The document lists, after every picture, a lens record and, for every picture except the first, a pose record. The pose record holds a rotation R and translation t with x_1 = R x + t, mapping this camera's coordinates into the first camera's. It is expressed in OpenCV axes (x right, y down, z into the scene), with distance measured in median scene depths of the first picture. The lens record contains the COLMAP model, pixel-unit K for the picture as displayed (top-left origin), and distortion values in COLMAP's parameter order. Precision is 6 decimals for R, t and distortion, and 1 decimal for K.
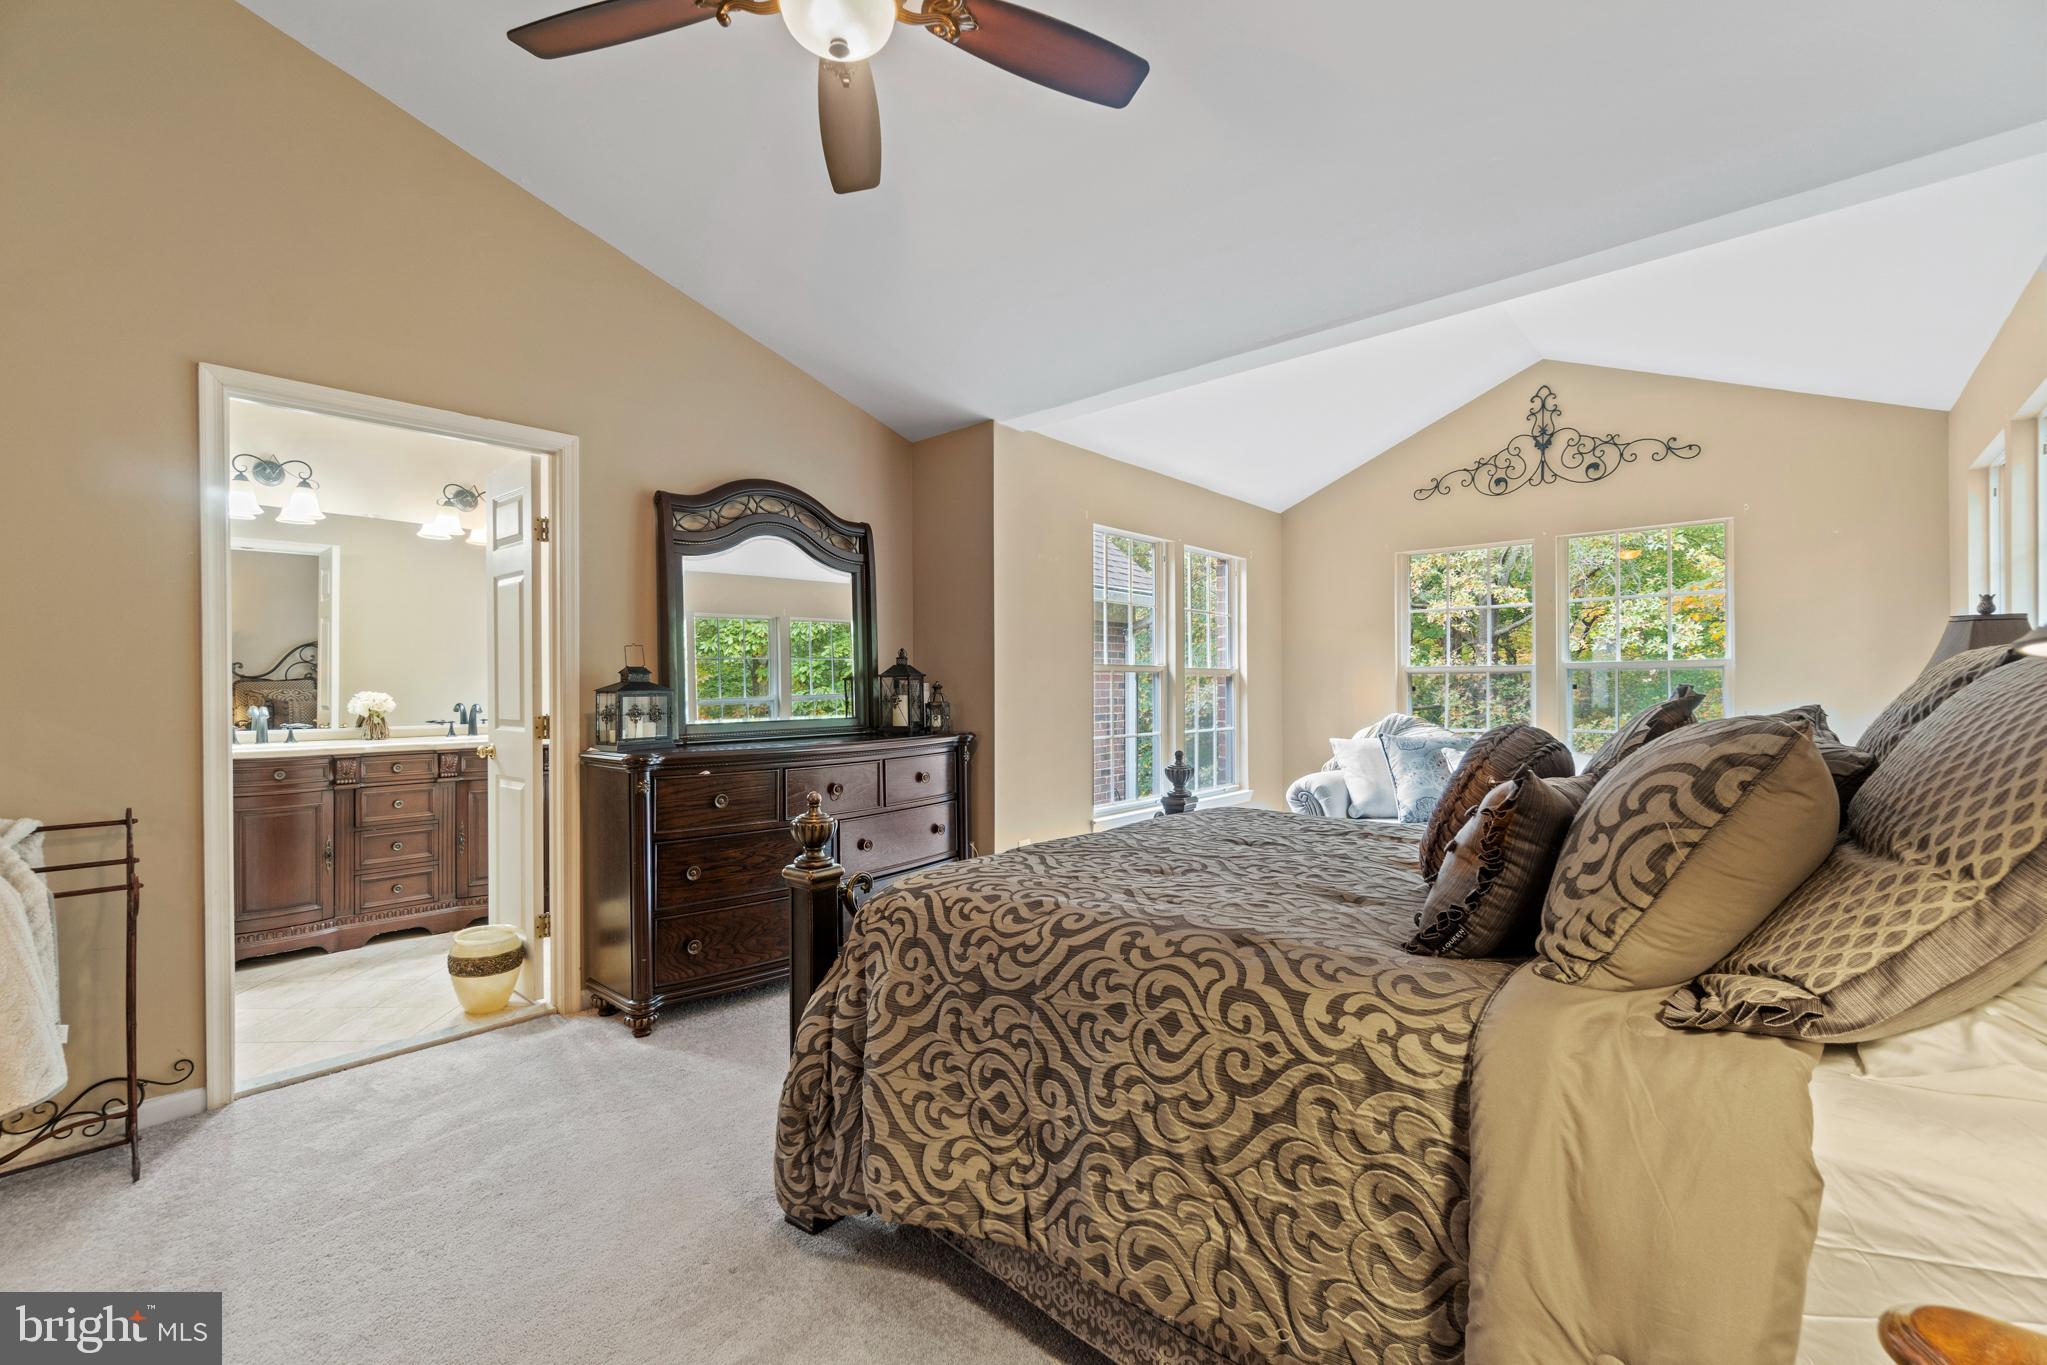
lens RADIAL K [[880.6, 0, 1018.2], [0, 880.6, 688.2], [0, 0, 1]] dist [-0.003742, -0.000171]
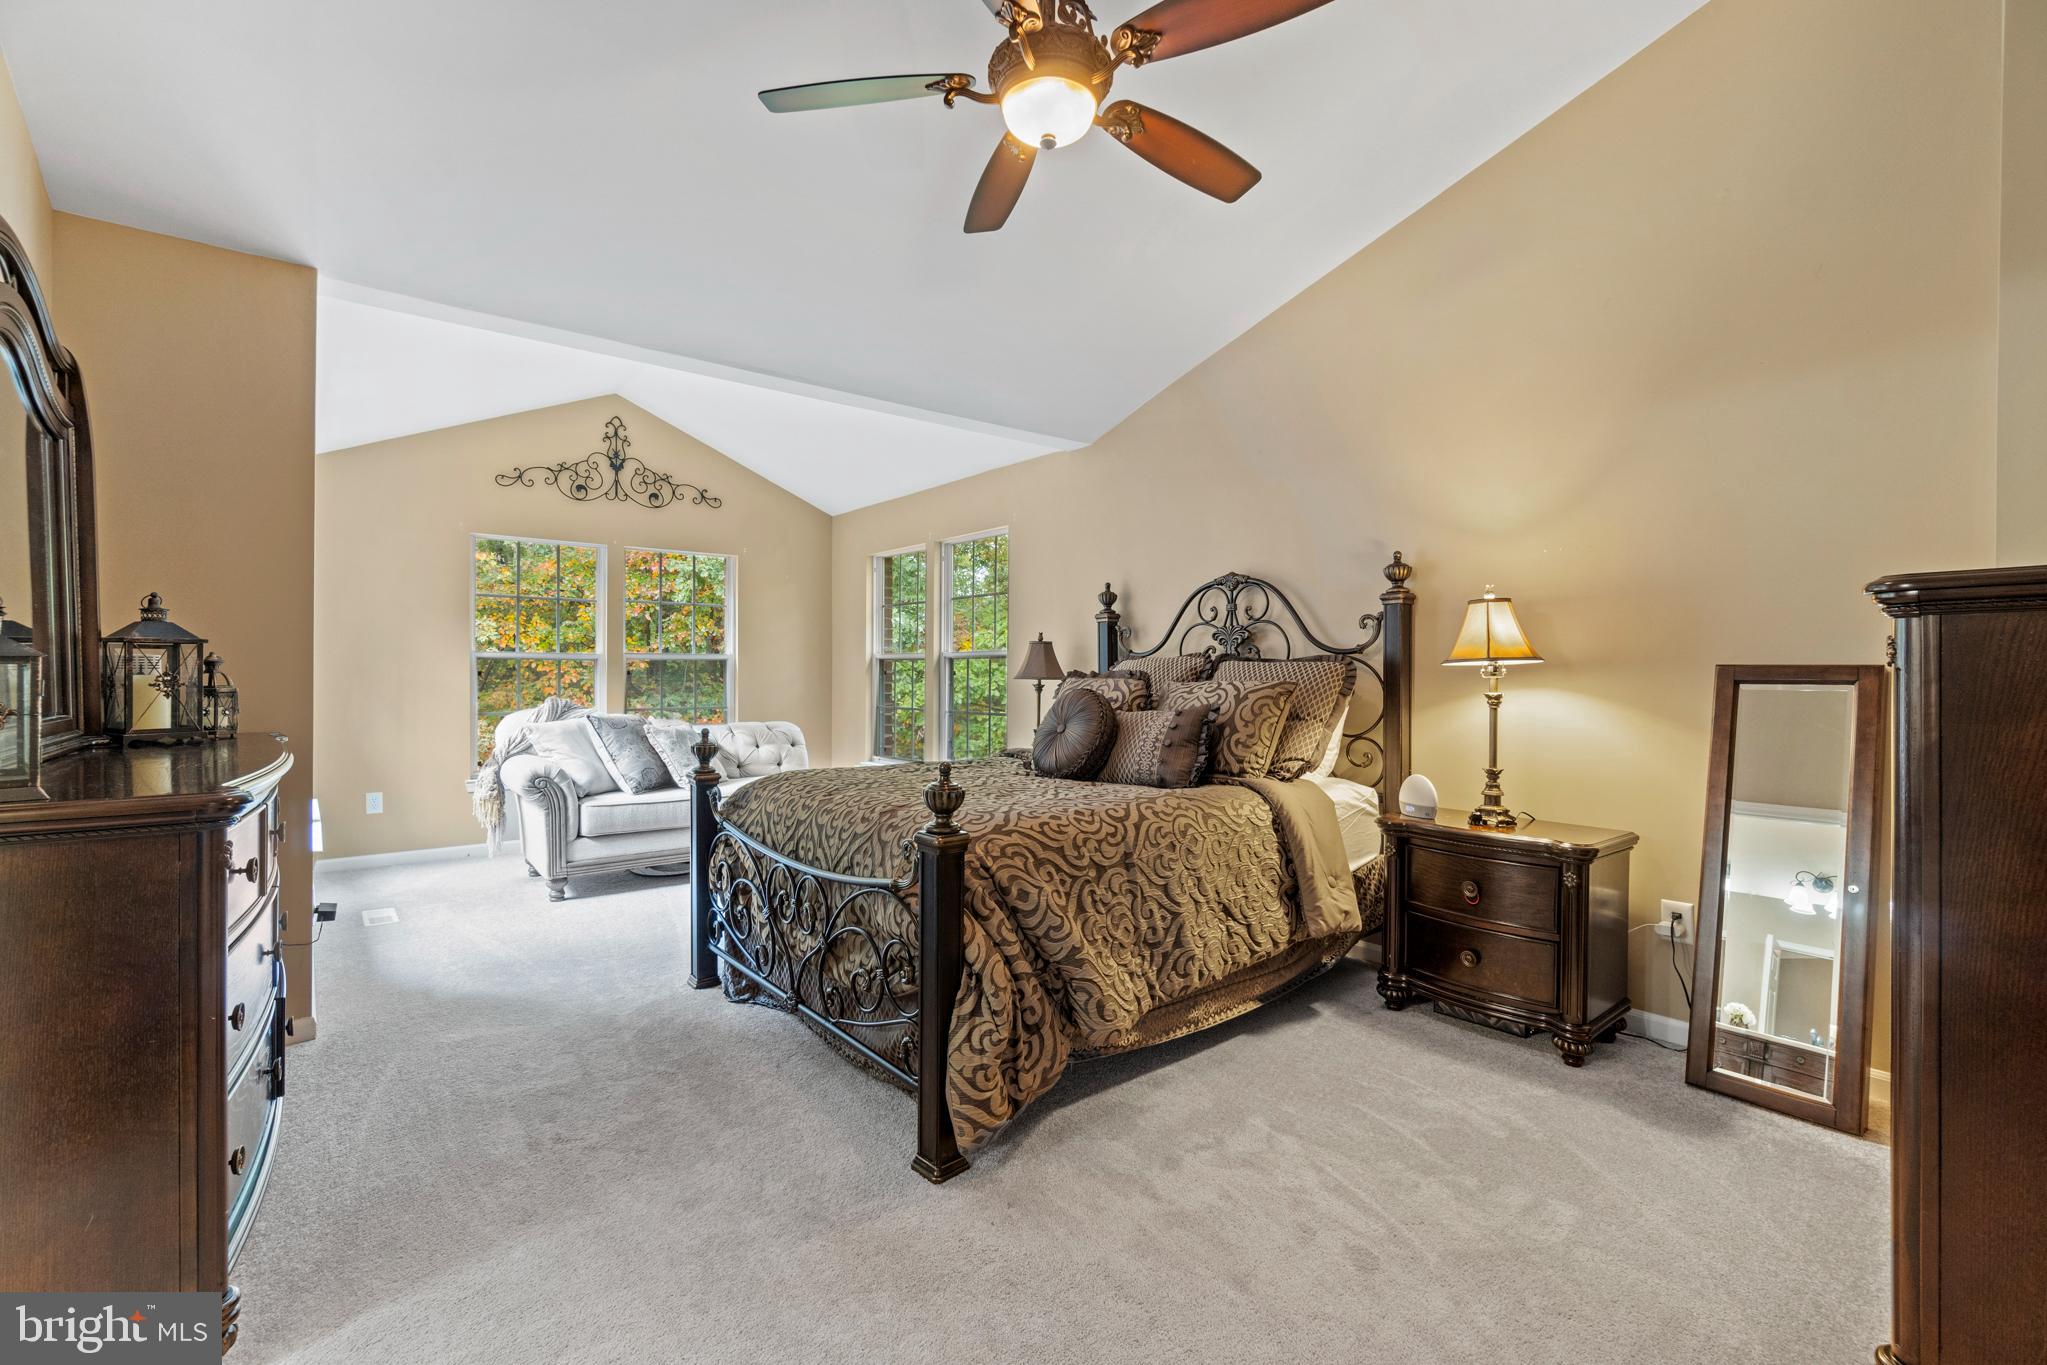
lens RADIAL K [[883.6, 0, 1018.8], [0, 883.6, 677.5], [0, 0, 1]] dist [-0.012923, -0.000173]
pose [[0.163831, 0.005458, 0.986473, -0.486436], [-0.002750, 0.999983, -0.005076, 0.009088], [-0.986485, -0.001881, 0.163843, 0.286507]]
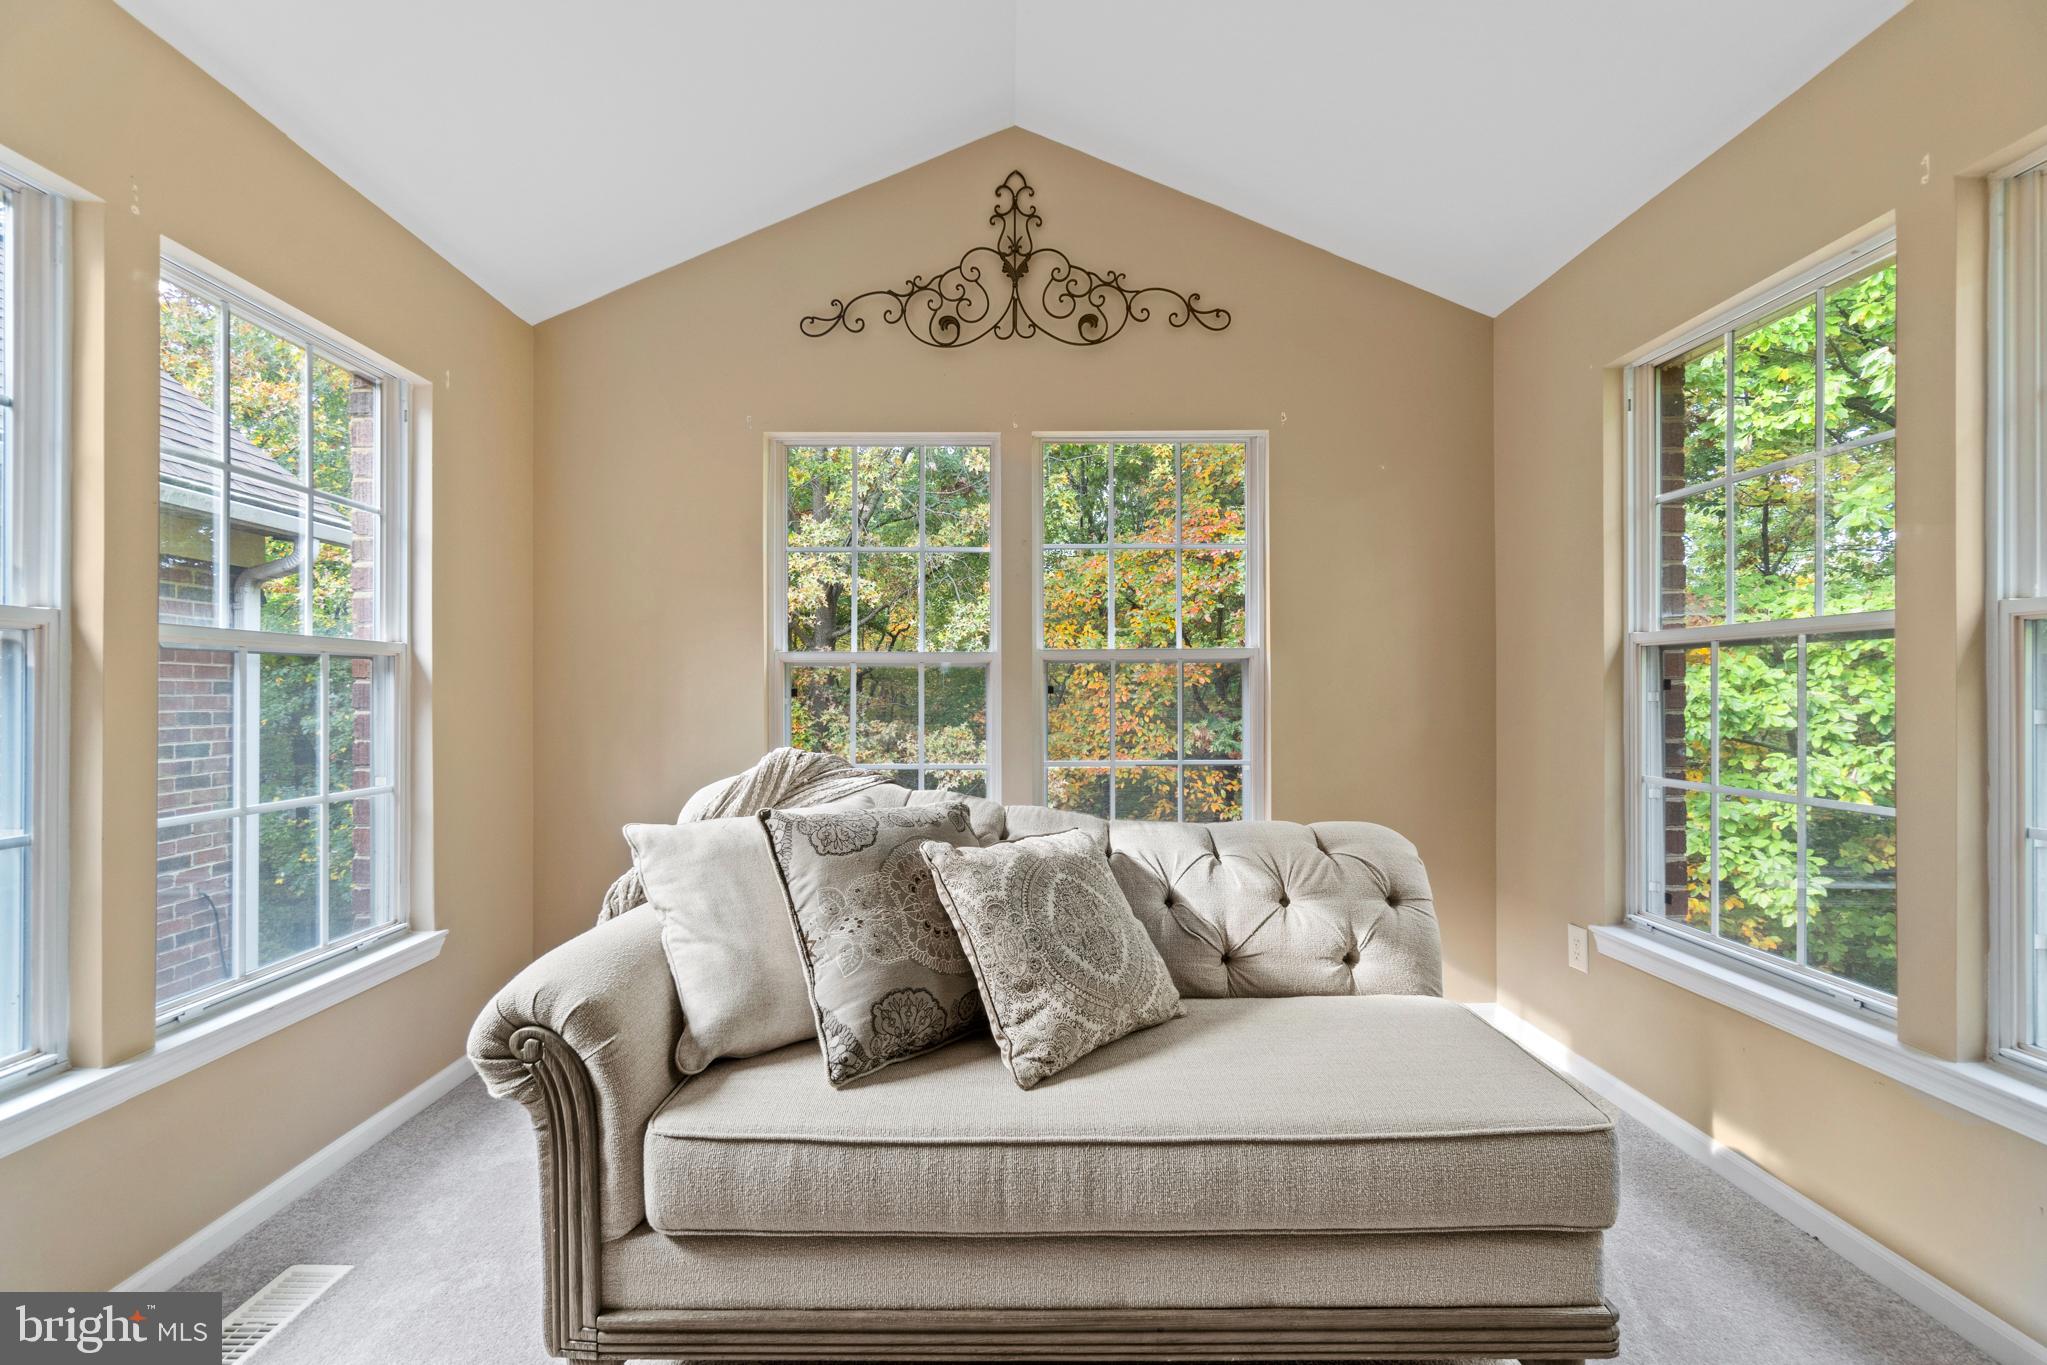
lens RADIAL K [[880.6, 0, 1018.2], [0, 880.6, 688.2], [0, 0, 1]] dist [-0.003742, -0.000171]
pose [[0.740301, 0.008821, 0.672218, 0.218588], [-0.002005, 0.999938, -0.010913, 0.004101], [-0.672273, 0.006731, 0.740273, 0.589938]]
